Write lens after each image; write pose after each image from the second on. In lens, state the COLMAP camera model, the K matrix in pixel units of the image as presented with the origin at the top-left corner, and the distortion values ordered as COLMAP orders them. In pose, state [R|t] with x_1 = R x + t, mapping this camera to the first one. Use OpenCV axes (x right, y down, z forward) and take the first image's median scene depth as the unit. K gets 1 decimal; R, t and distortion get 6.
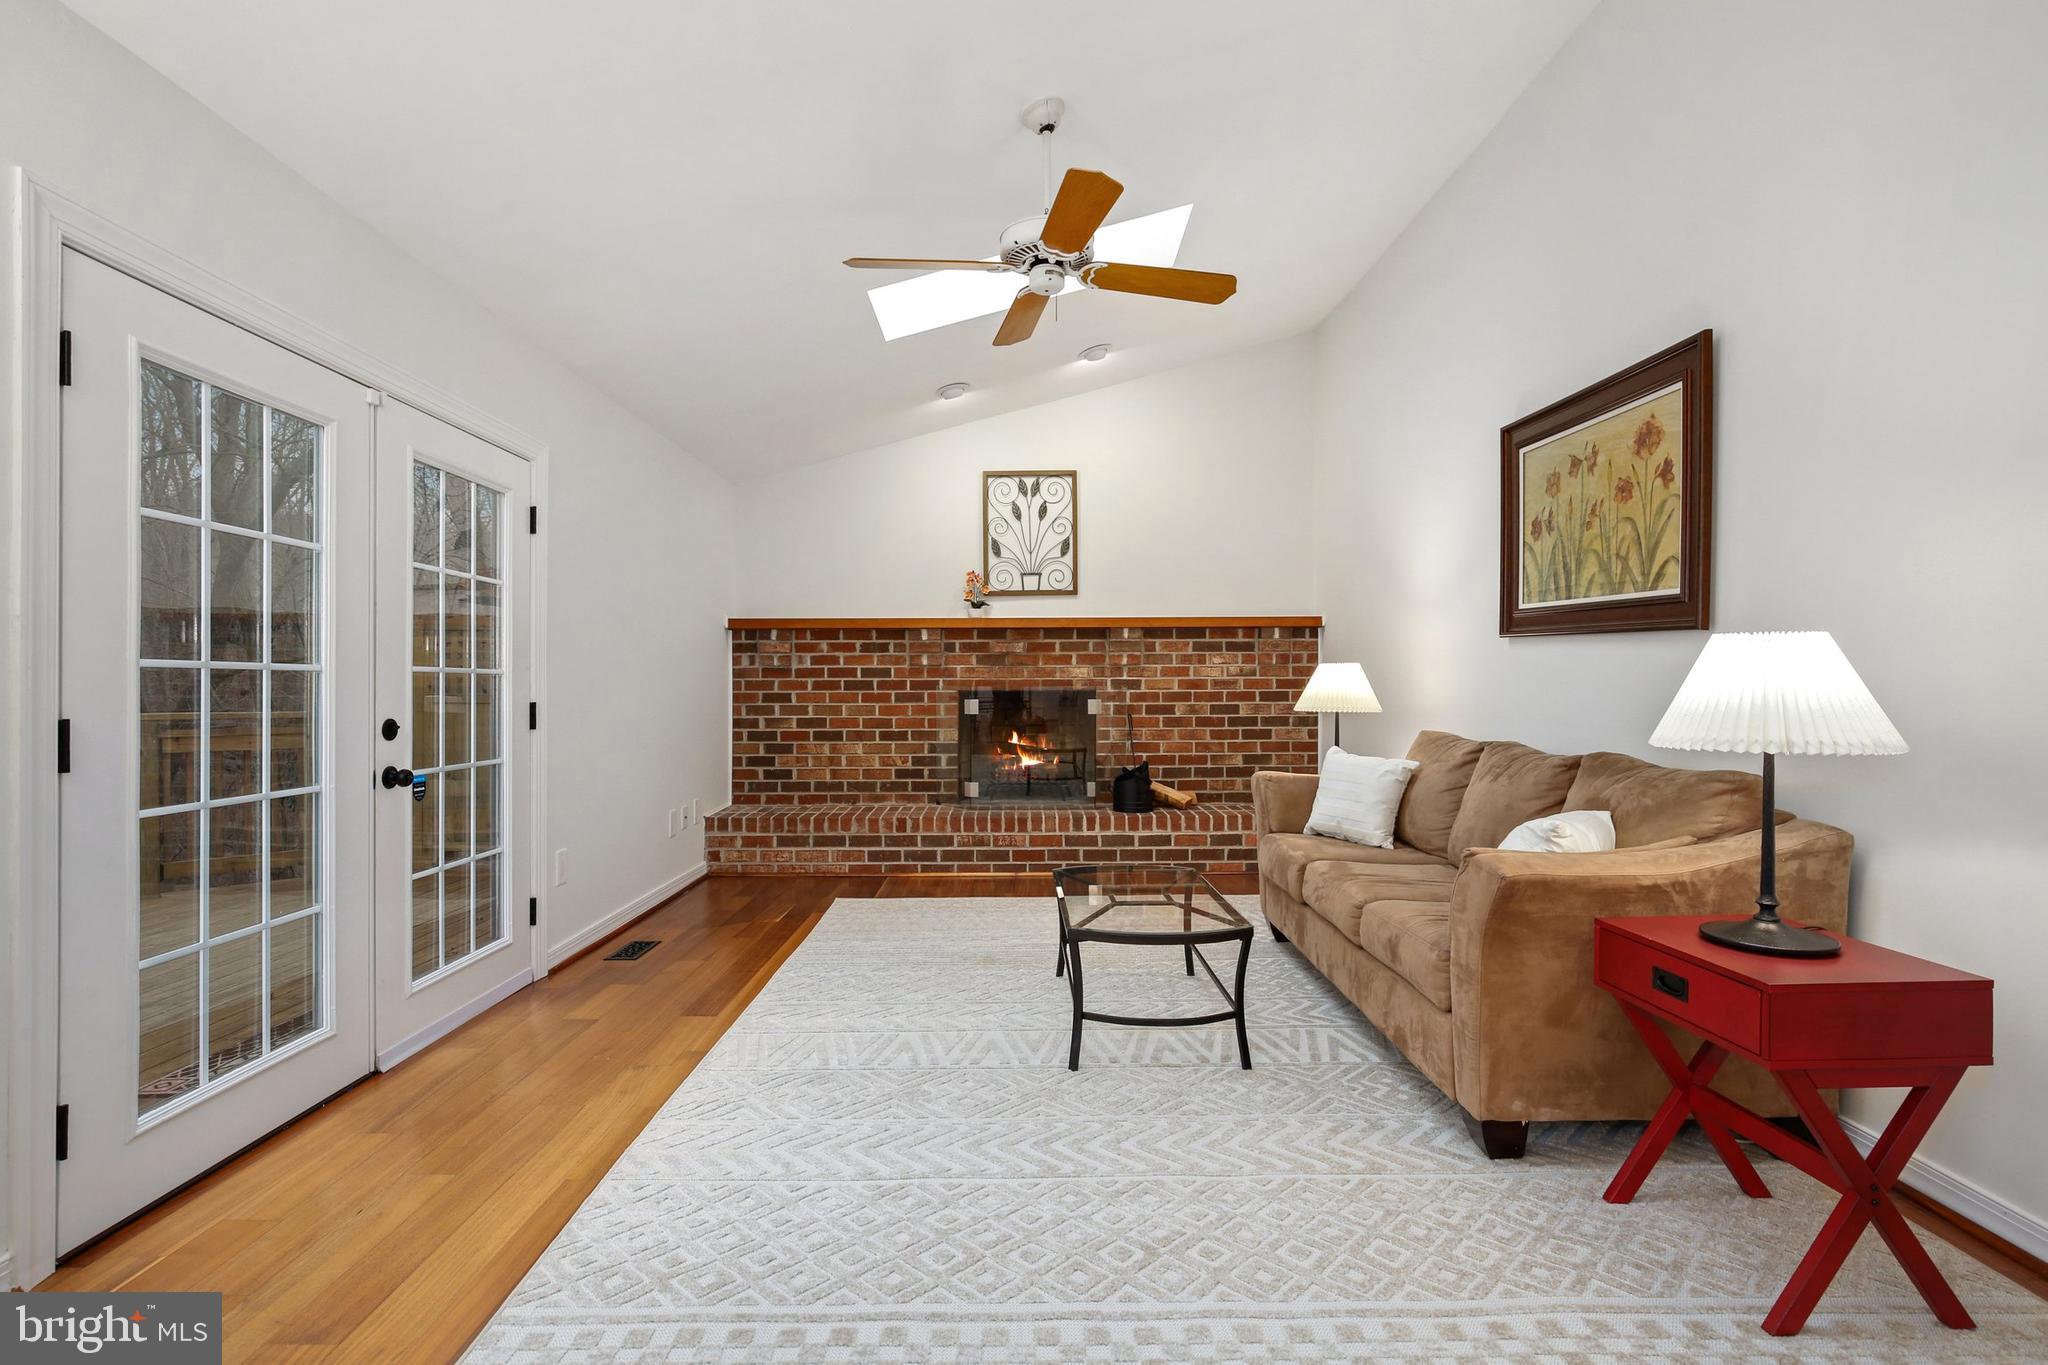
lens RADIAL K [[945.0, 0, 1019.4], [0, 945.0, 698.0], [0, 0, 1]] dist [-0.012813, 0.001043]
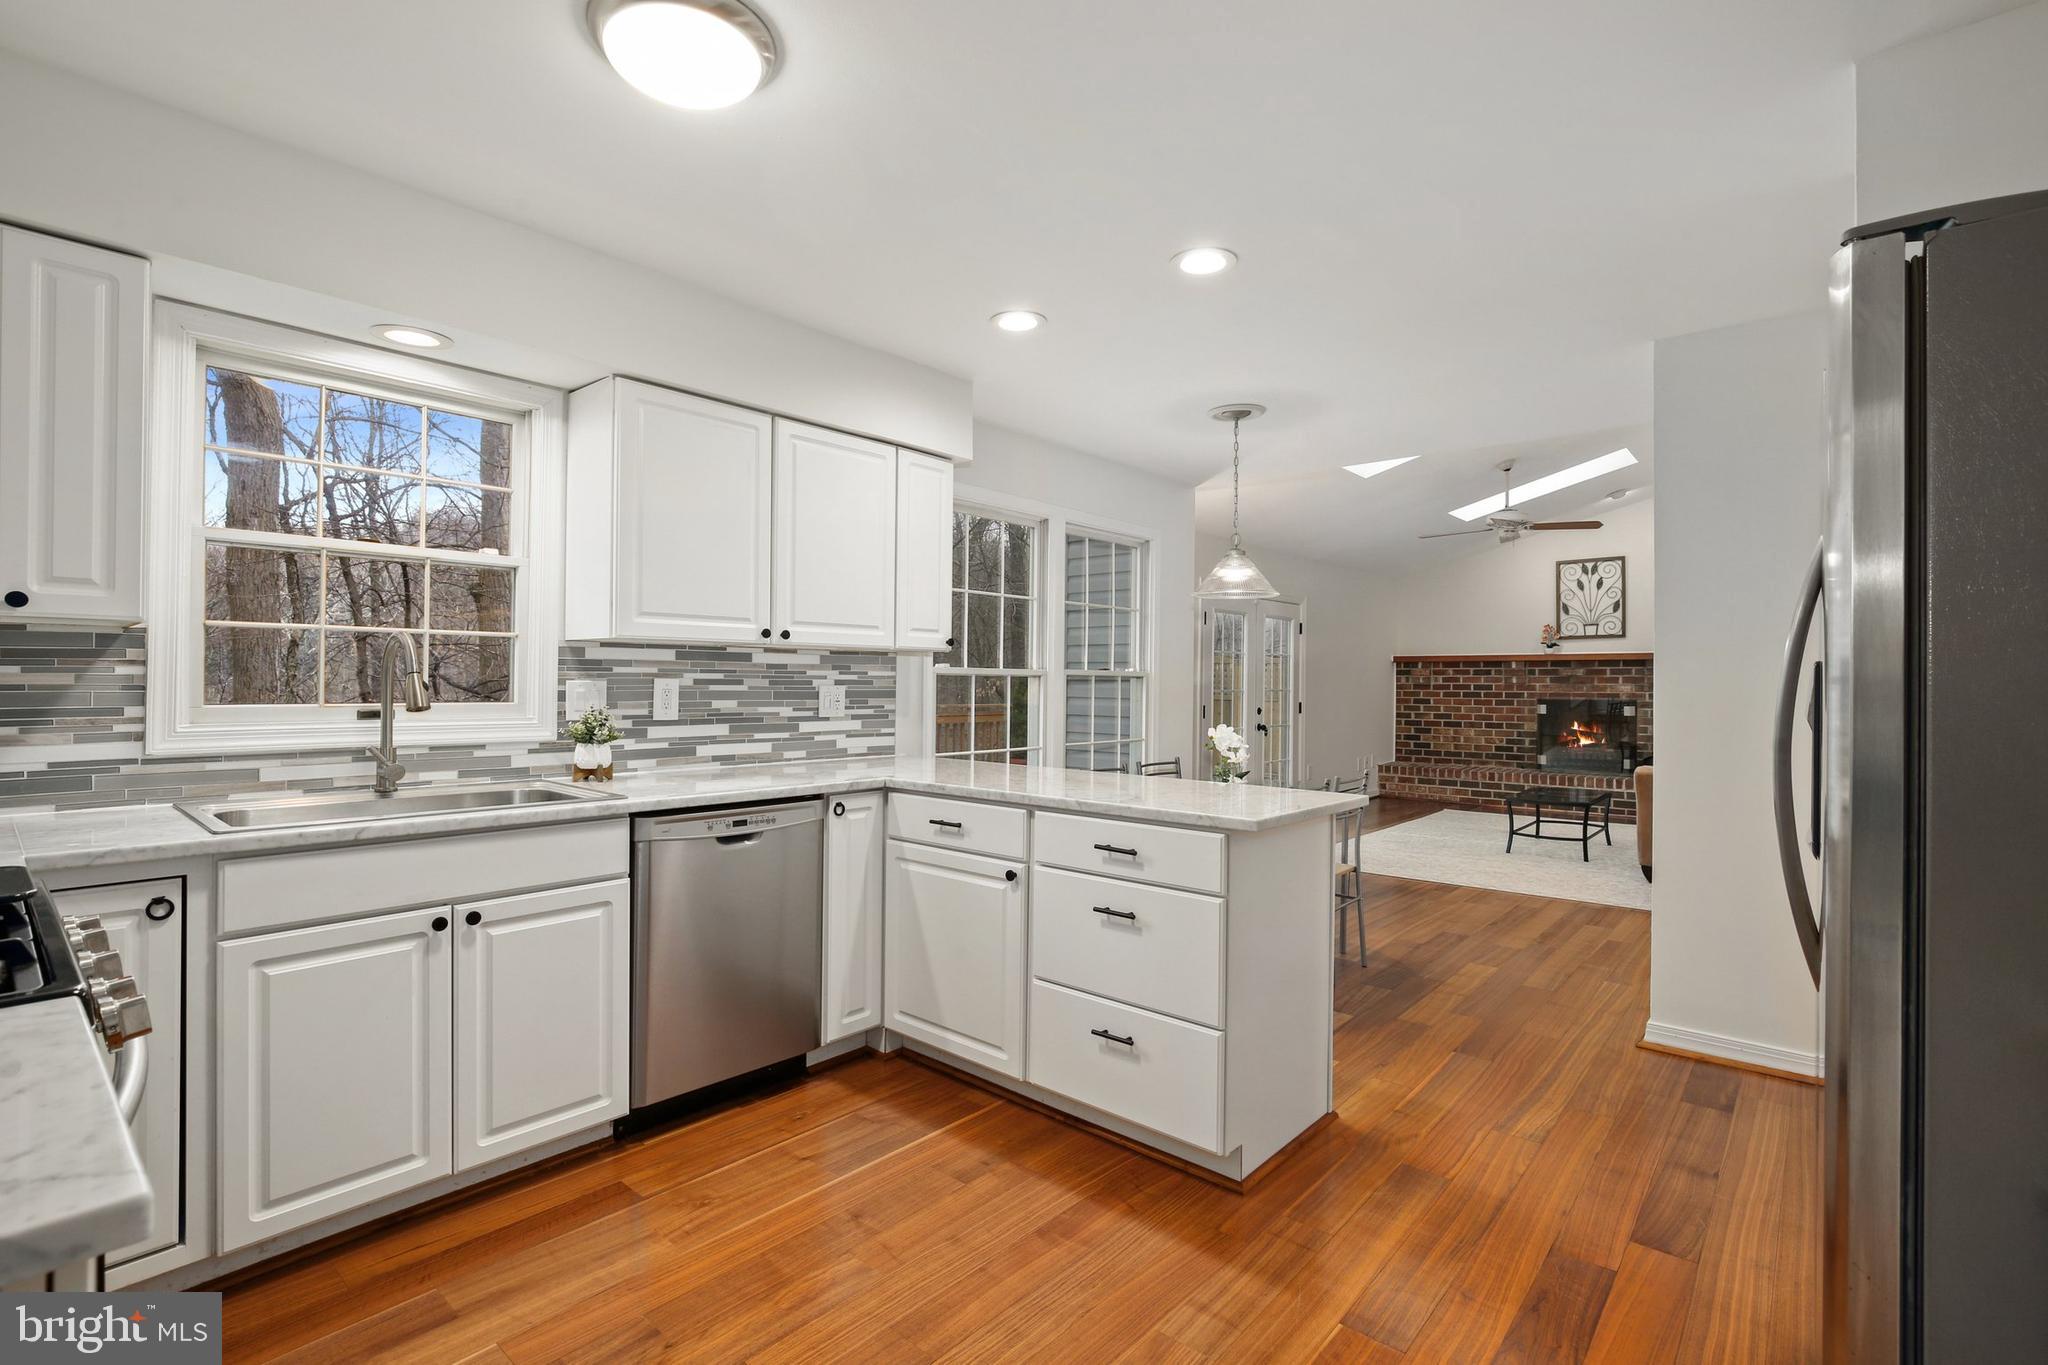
lens RADIAL K [[941.5, 0, 1018.0], [0, 941.5, 655.6], [0, 0, 1]] dist [-0.016511, -0.000047]
pose [[0.749086, -0.011270, -0.662377, 0.348897], [-0.016293, 0.999239, -0.035427, -0.011496], [0.662272, 0.037330, 0.748333, -0.829762]]
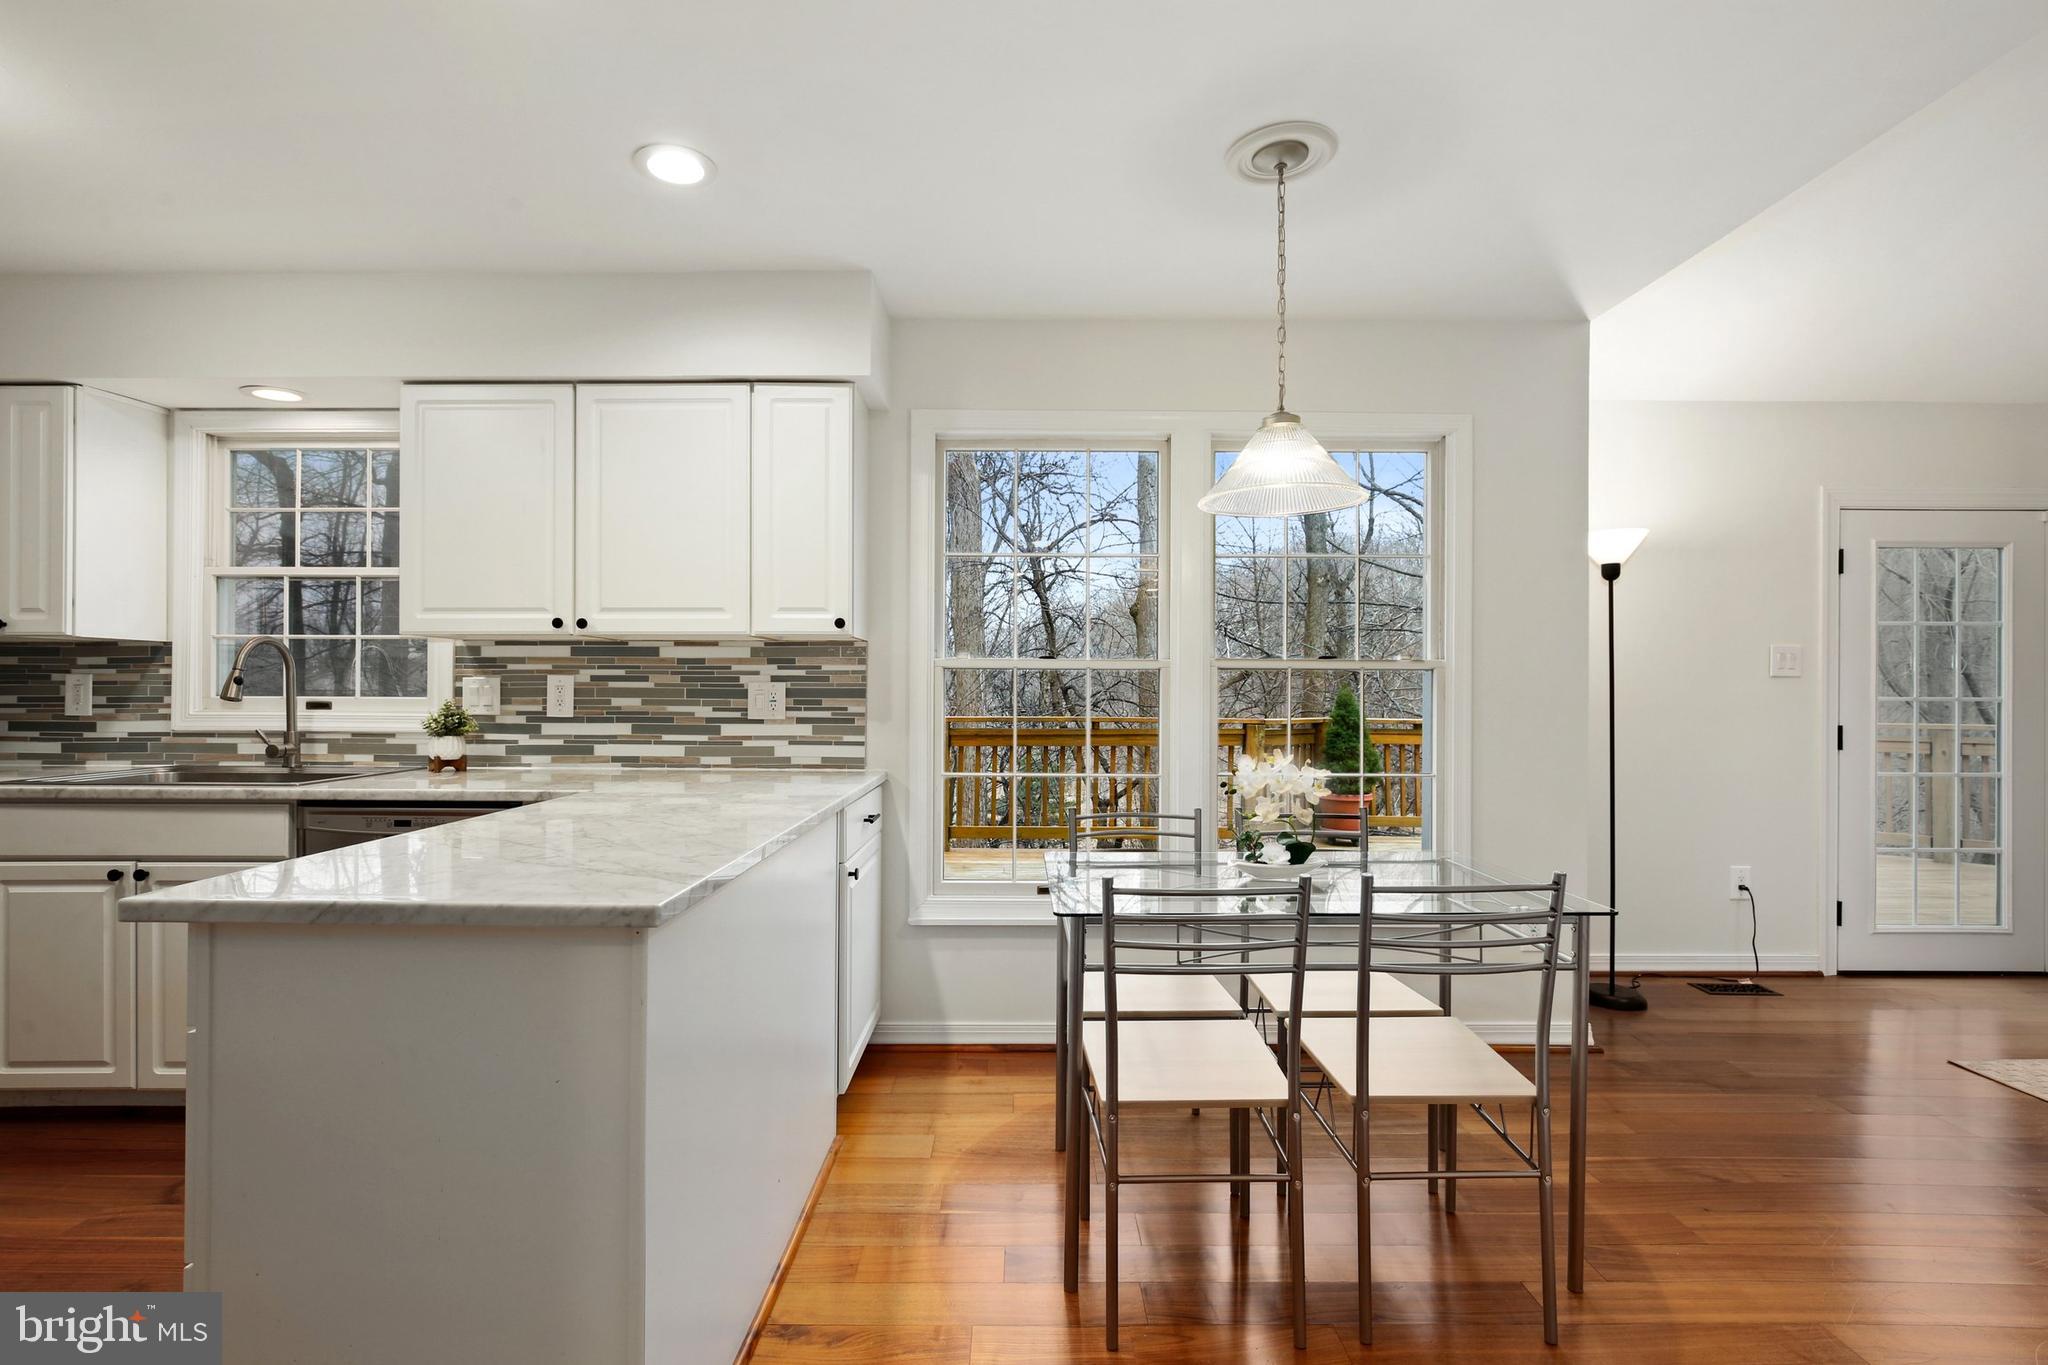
lens RADIAL K [[932.4, 0, 1016.9], [0, 932.4, 671.4], [0, 0, 1]] dist [-0.007571, -0.000017]
pose [[-0.009182, -0.021830, -0.999720, 0.368497], [-0.015074, 0.999651, -0.021690, -0.008636], [0.999844, 0.014871, -0.009508, -0.288455]]
